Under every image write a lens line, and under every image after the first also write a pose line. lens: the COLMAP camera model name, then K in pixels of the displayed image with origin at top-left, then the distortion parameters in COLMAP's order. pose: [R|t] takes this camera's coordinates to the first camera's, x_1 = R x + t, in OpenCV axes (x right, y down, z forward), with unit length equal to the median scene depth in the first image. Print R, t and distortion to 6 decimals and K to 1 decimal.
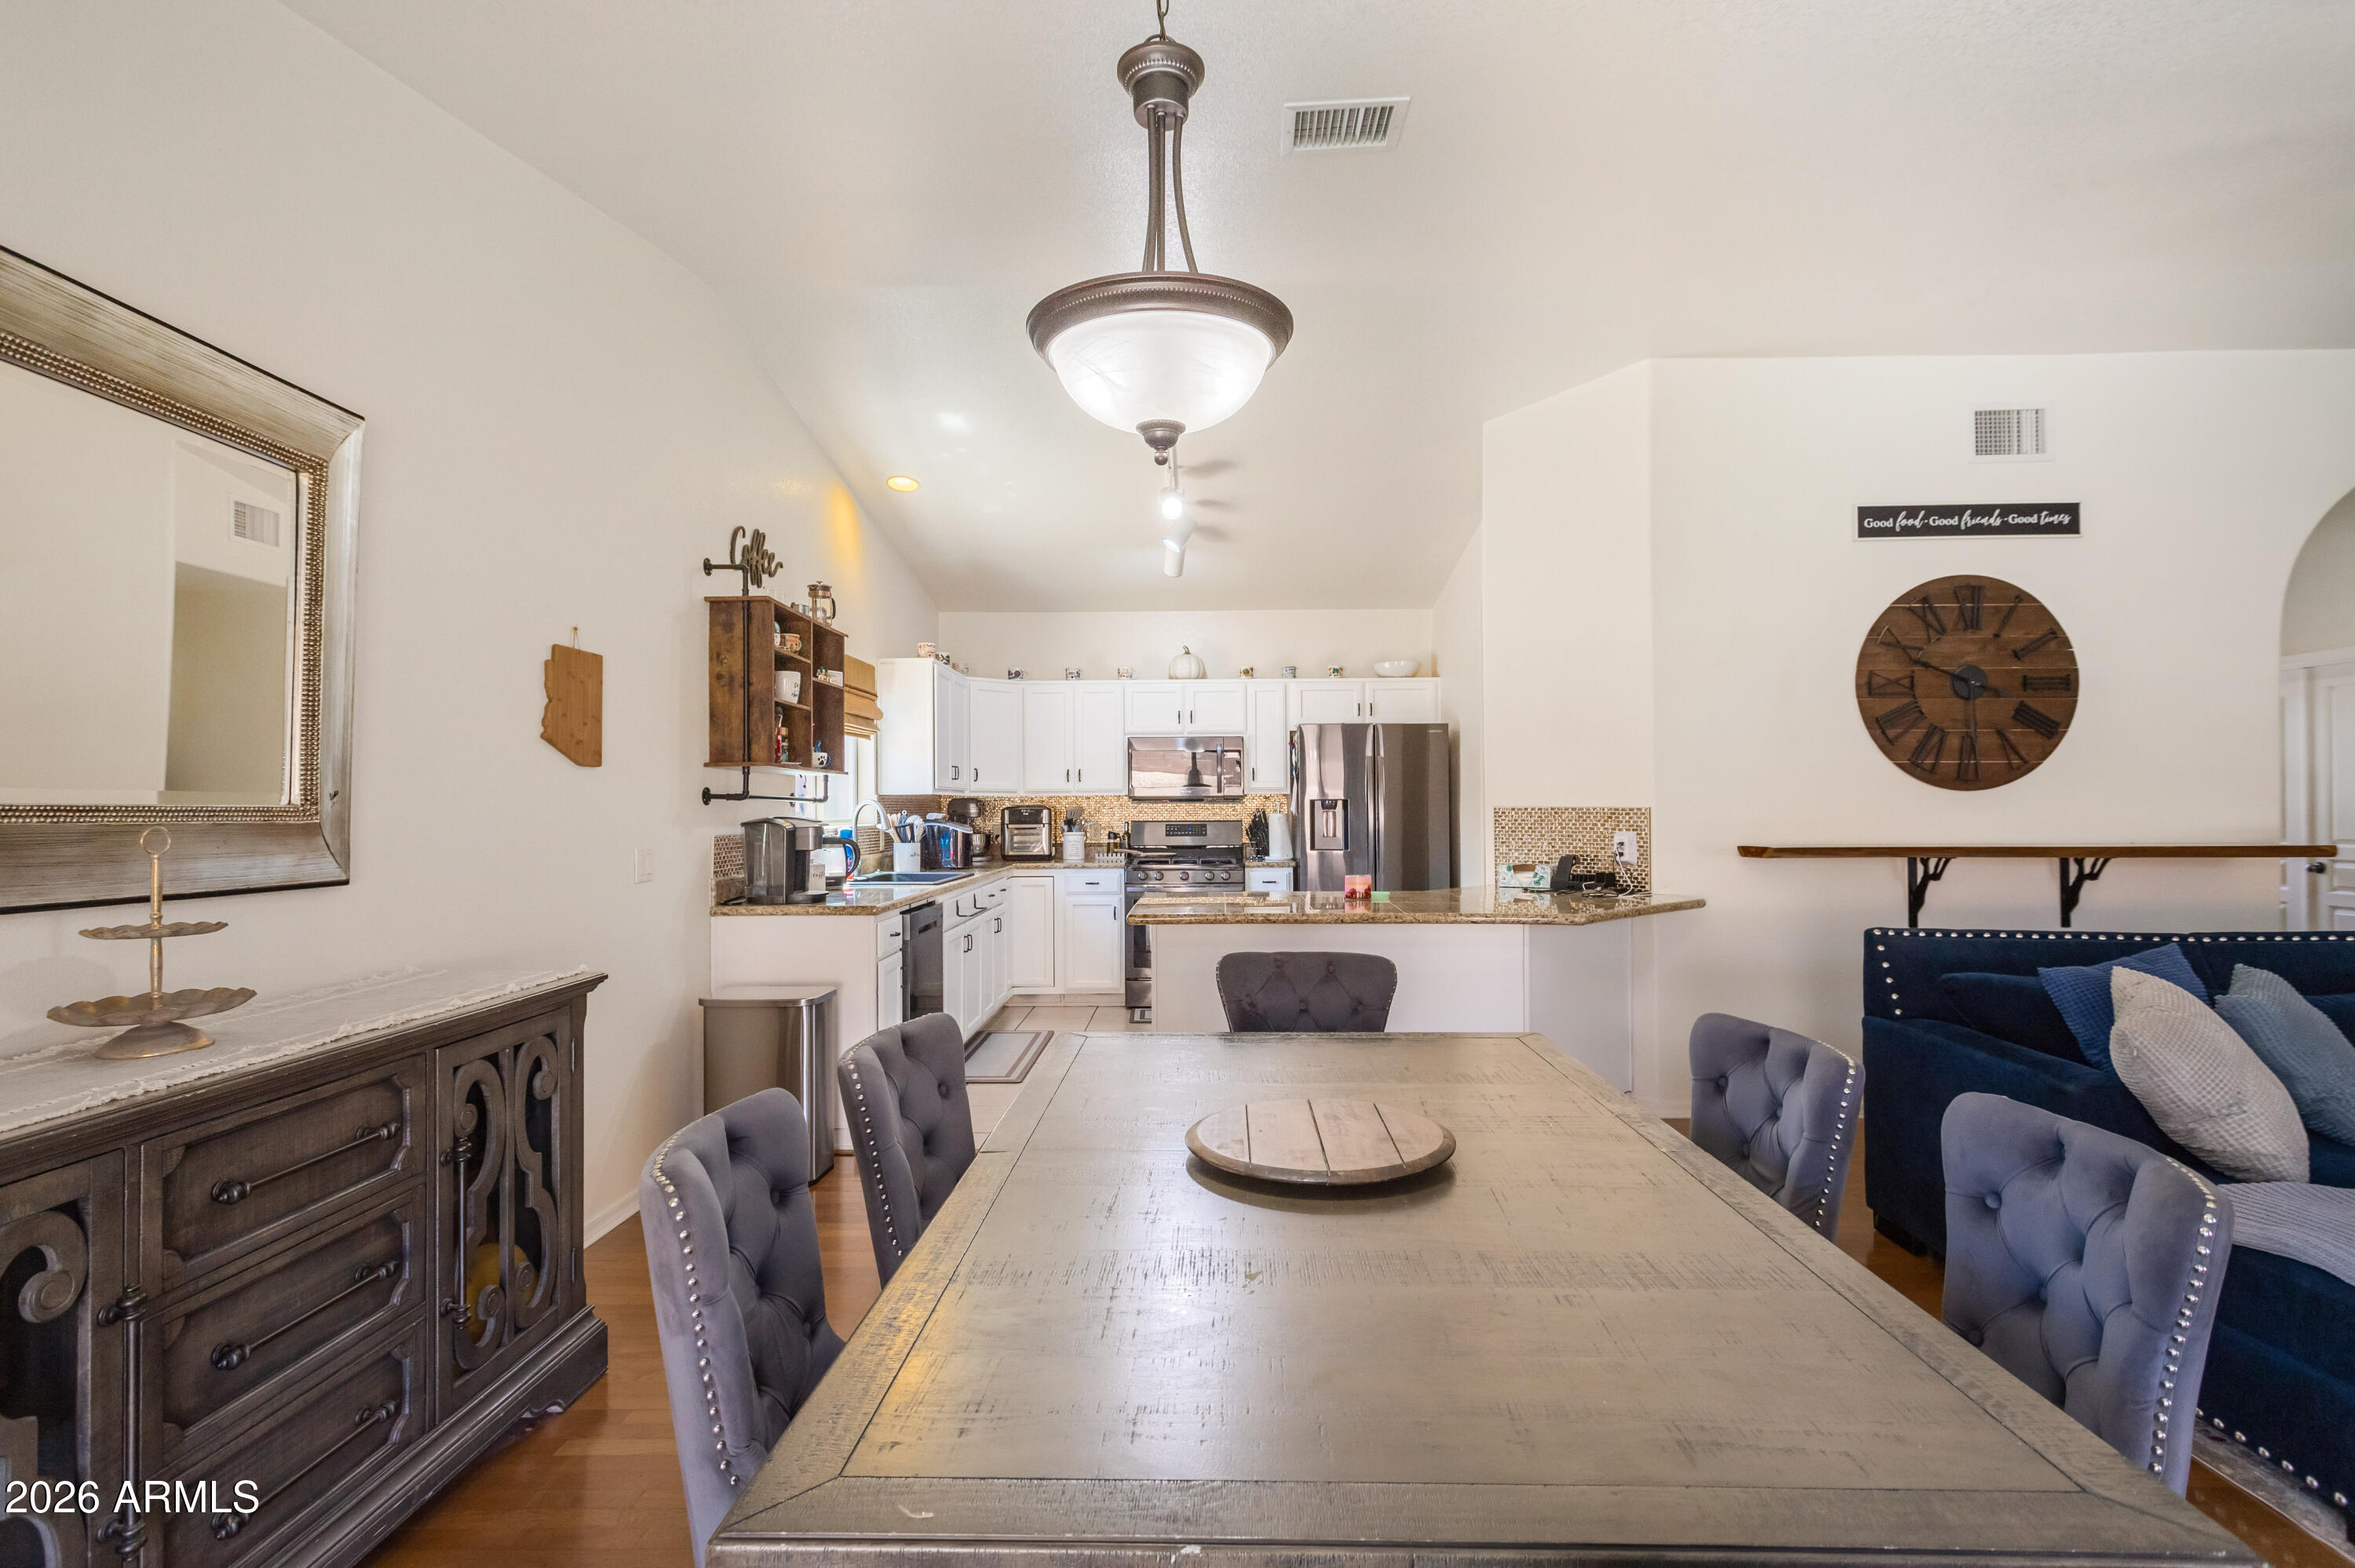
lens RADIAL K [[1139.4, 0, 1186.0], [0, 1139.4, 788.9], [0, 0, 1]] dist [0.003410, 0.000662]
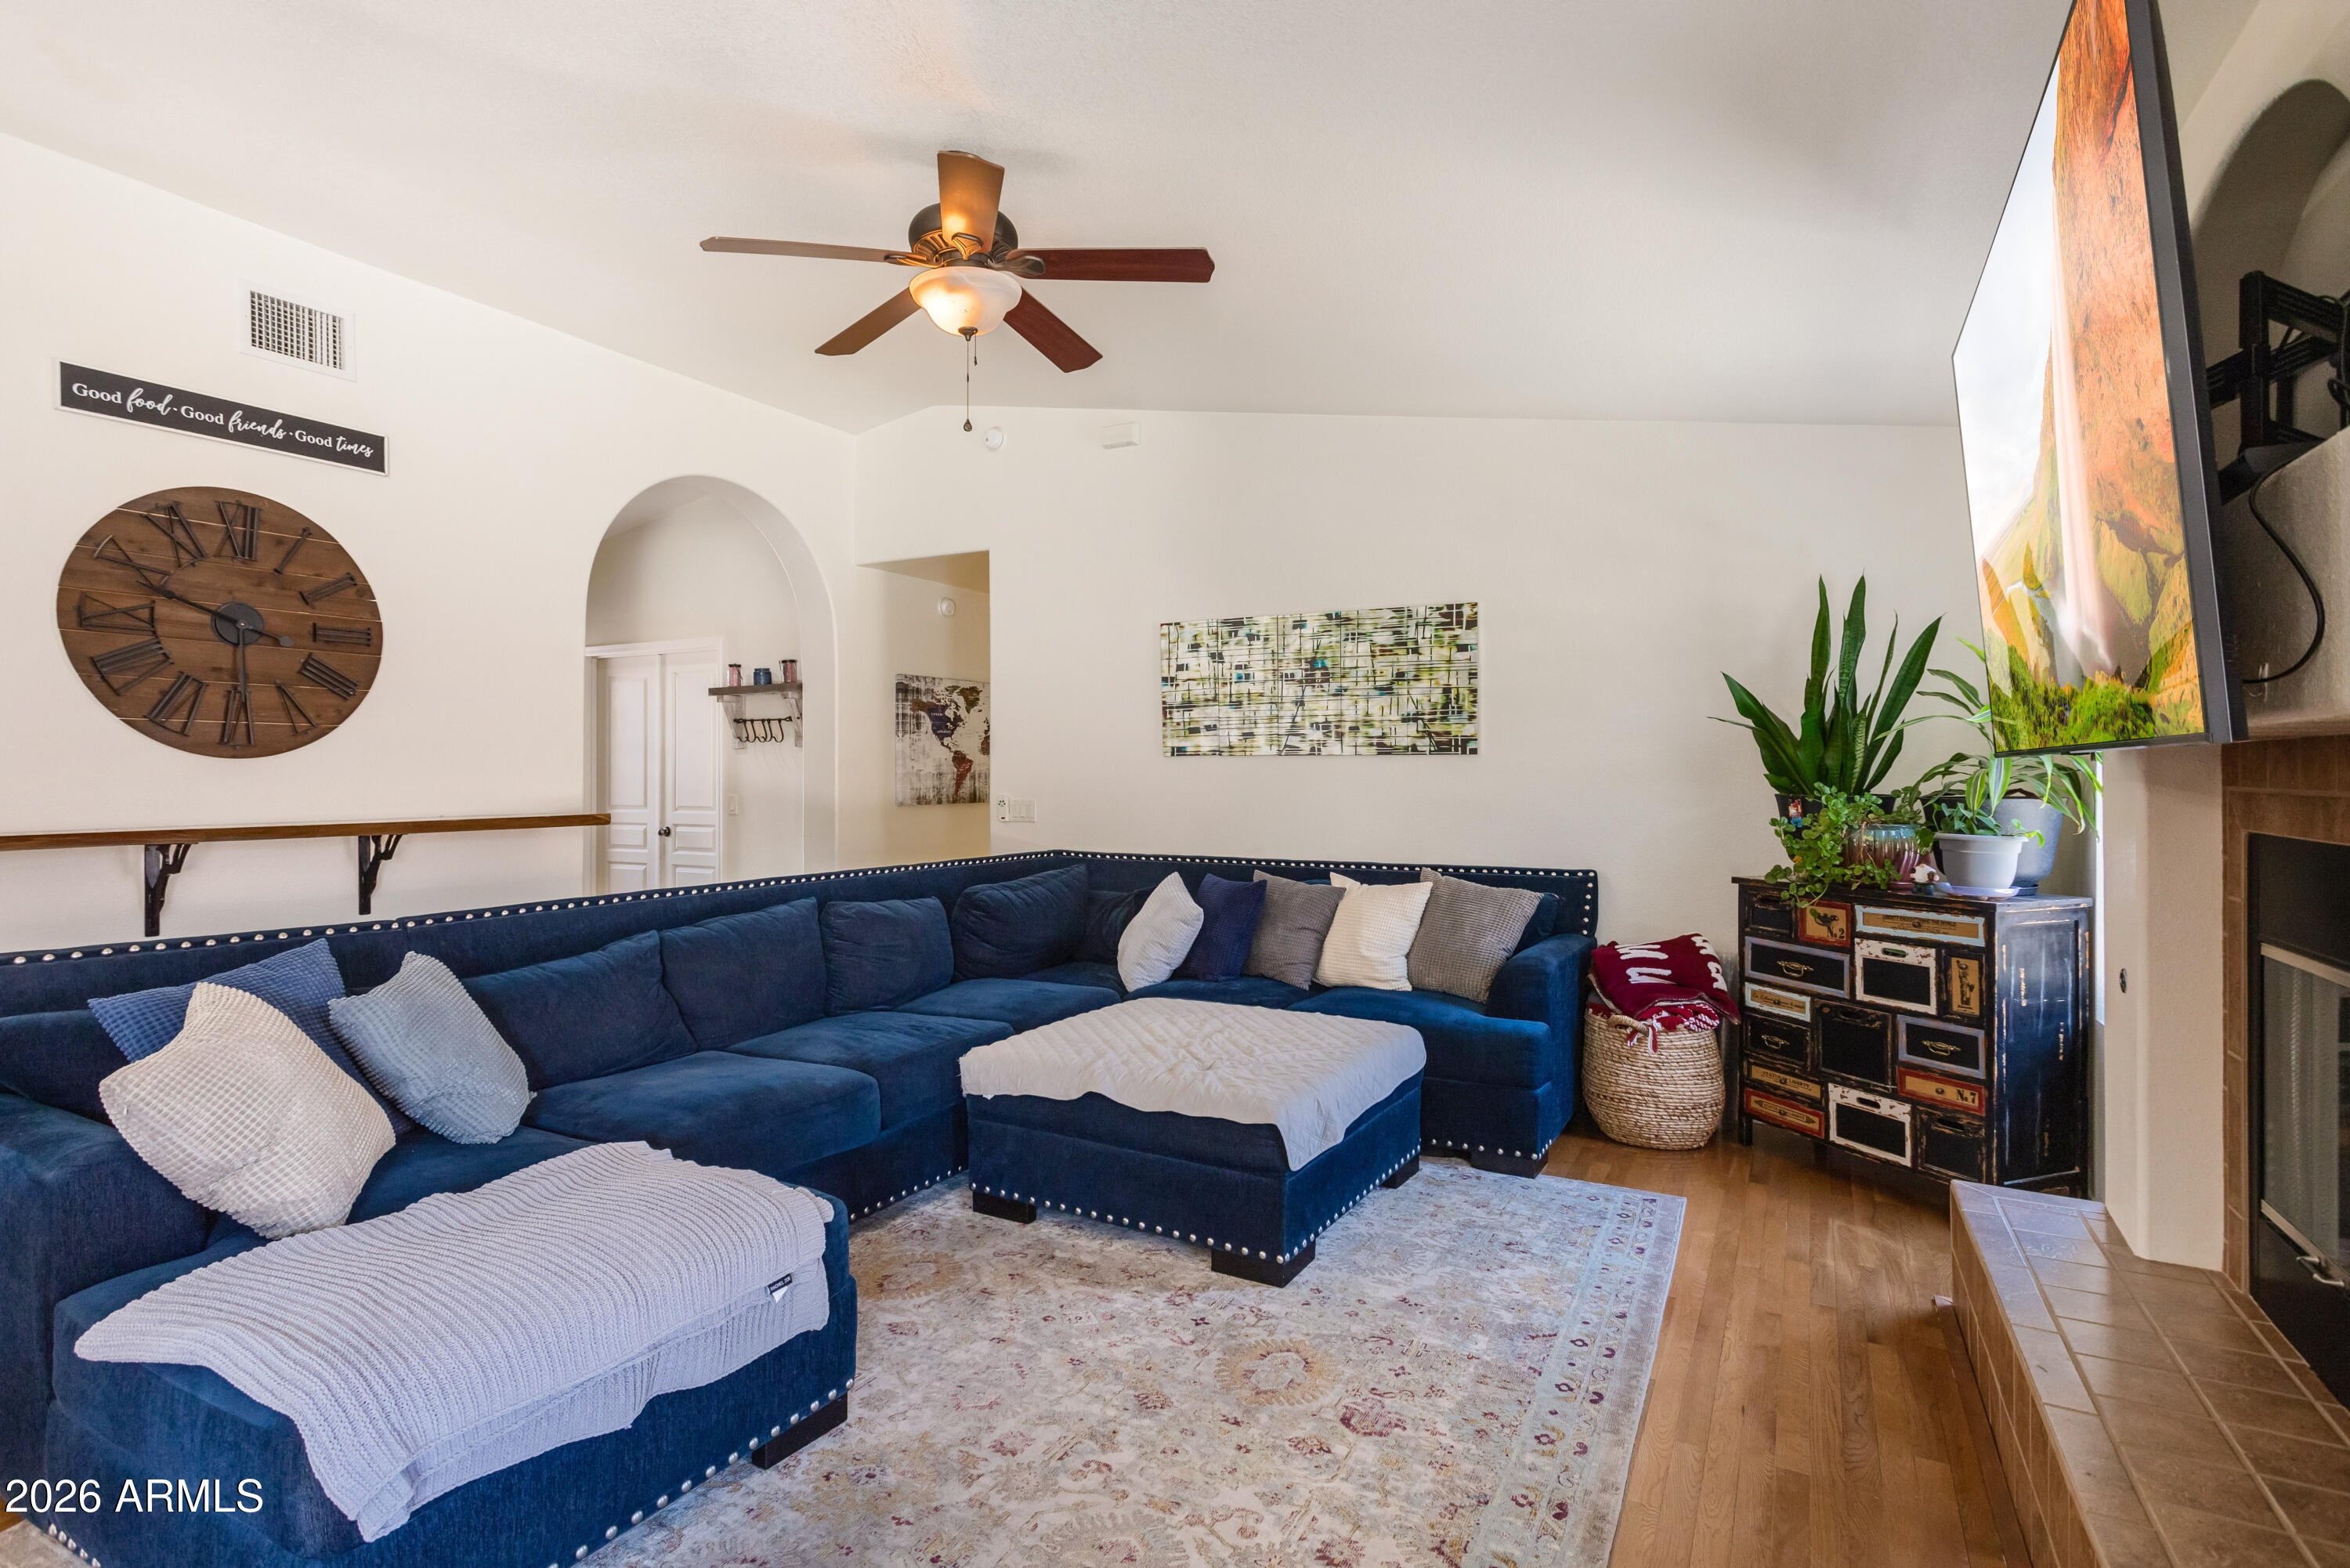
lens RADIAL K [[1171.3, 0, 1164.4], [0, 1171.3, 777.9], [0, 0, 1]] dist [0.006542, 0.001117]
pose [[0.465359, -0.001633, 0.885120, 0.251839], [-0.011676, 0.999900, 0.007983, 0.001279], [-0.885045, -0.014050, 0.465294, 0.030707]]
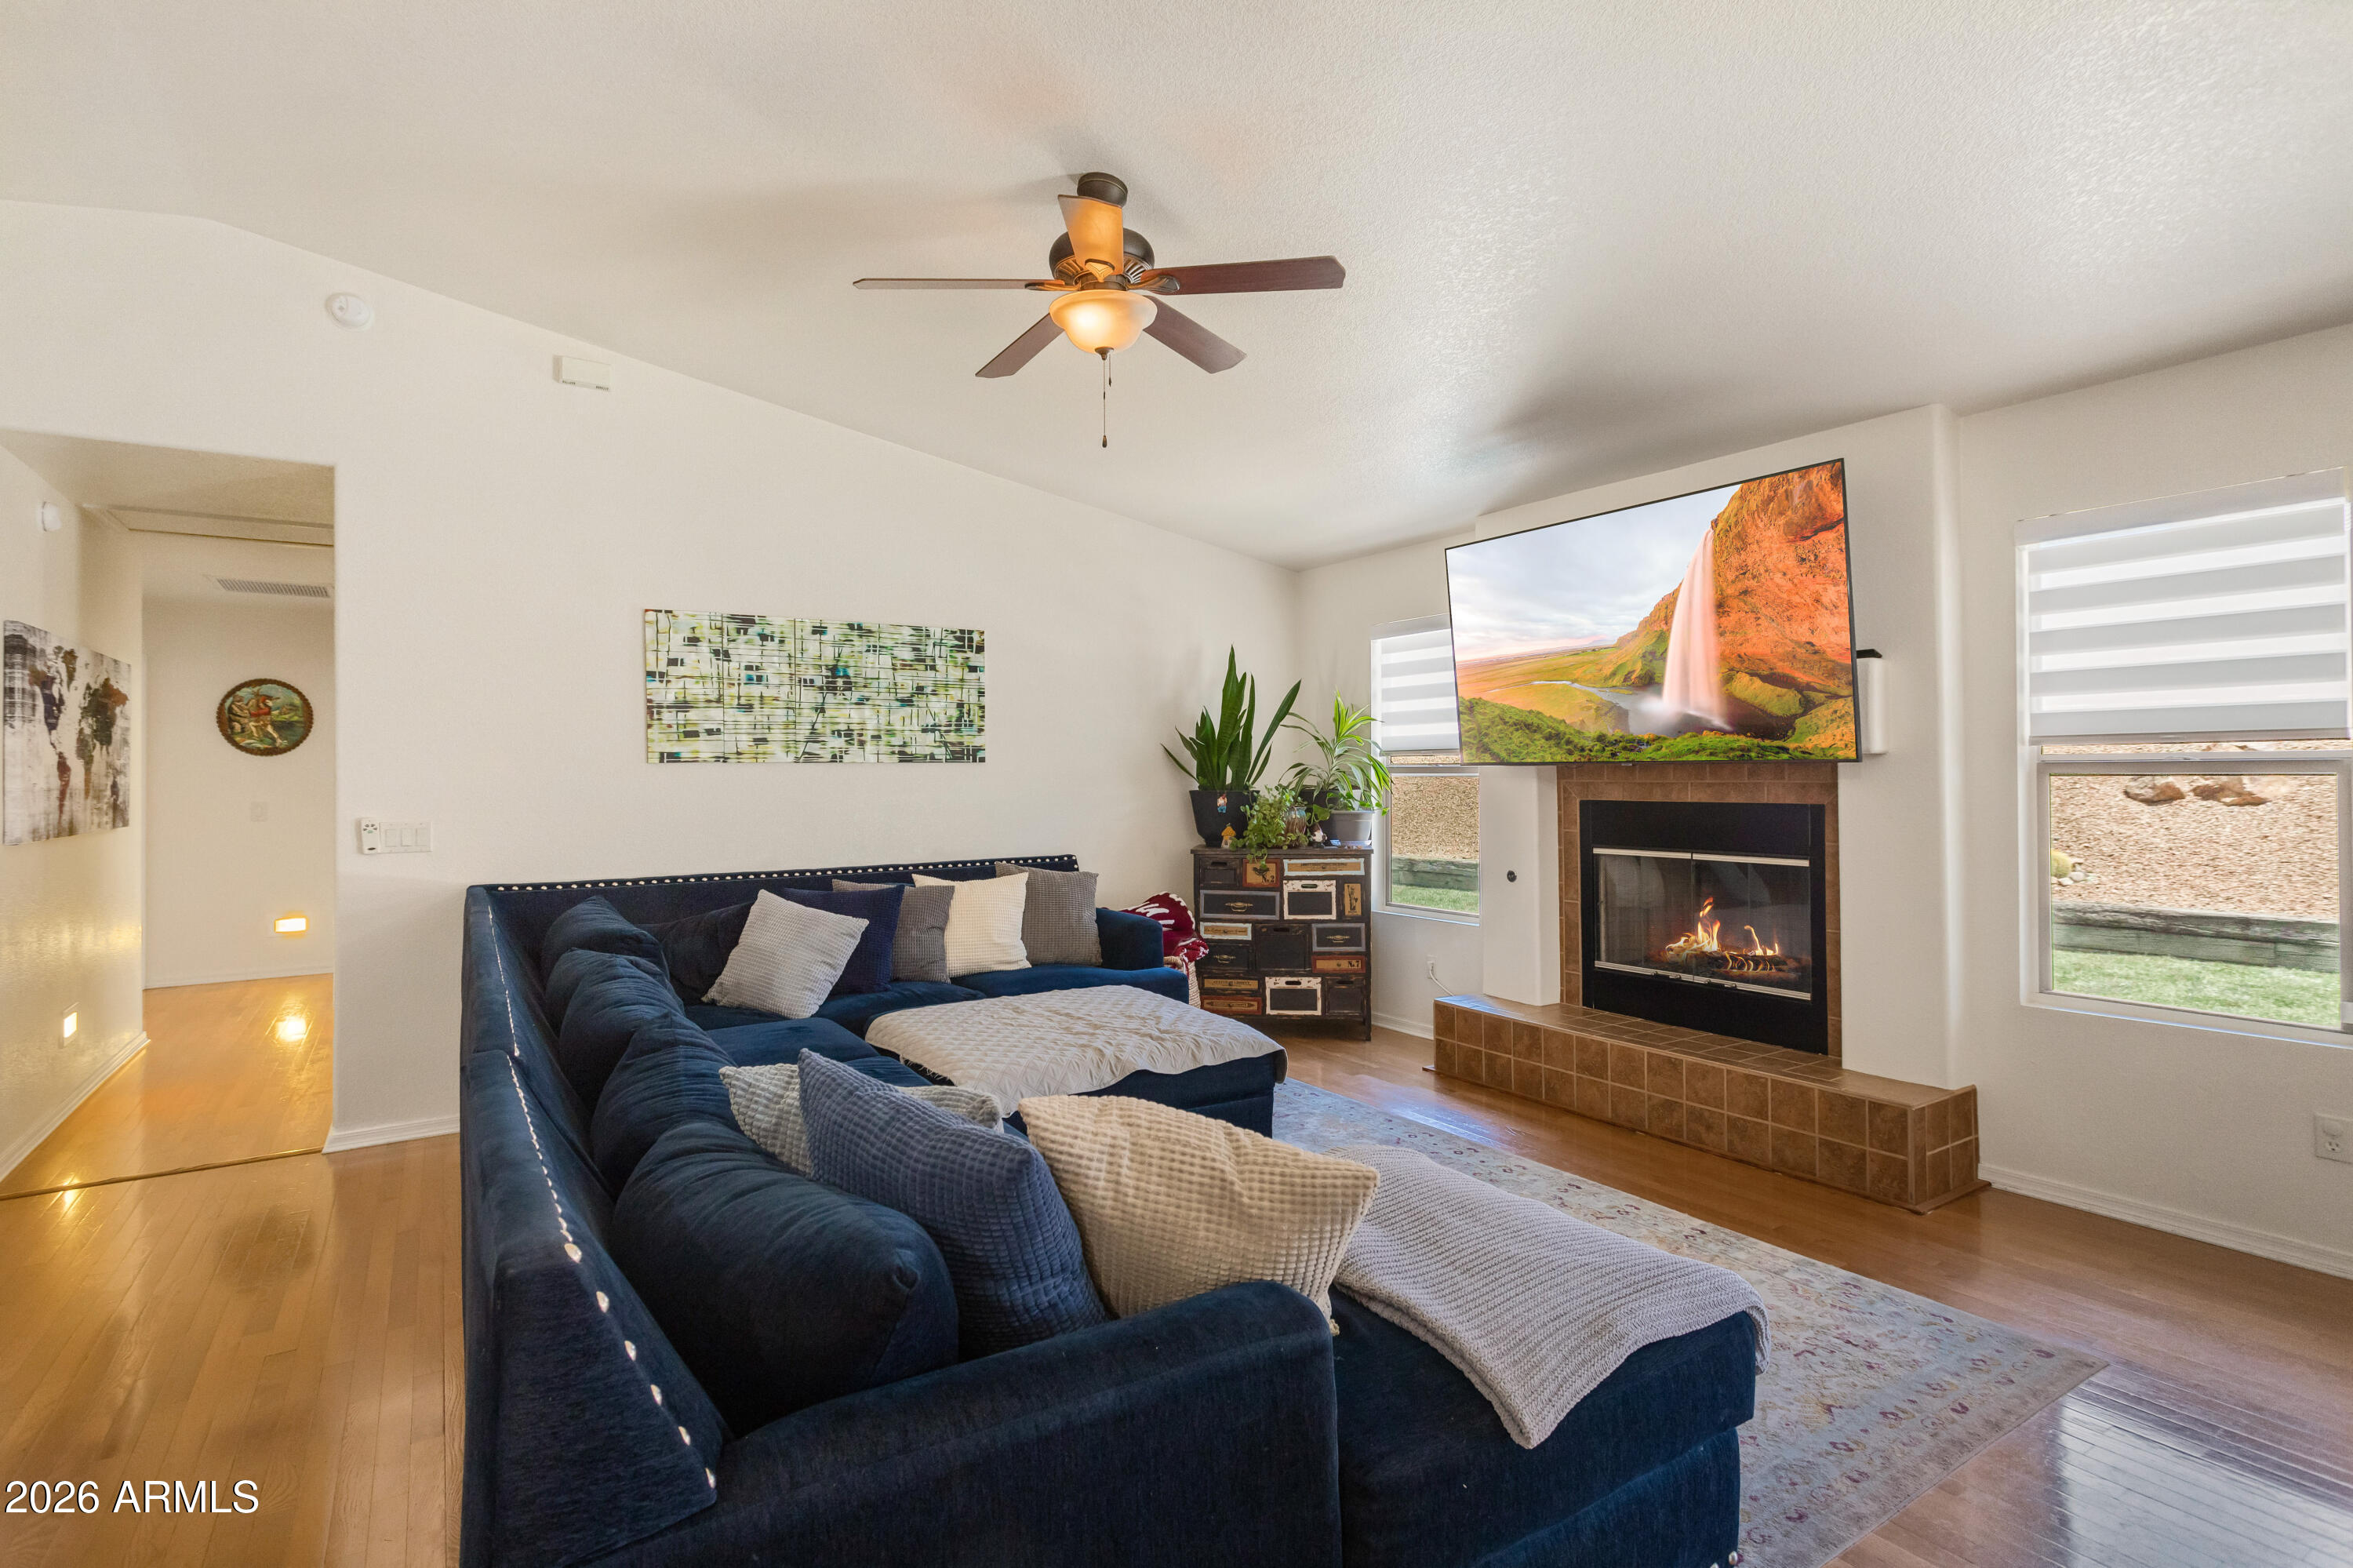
lens RADIAL K [[1167.5, 0, 1164.5], [0, 1167.5, 760.7], [0, 0, 1]] dist [0.015166, 0.000495]
pose [[-0.552909, 0.015690, 0.833094, 0.203970], [0.000419, 0.999828, -0.018552, 0.005896], [-0.833241, -0.009908, -0.552821, 0.764213]]
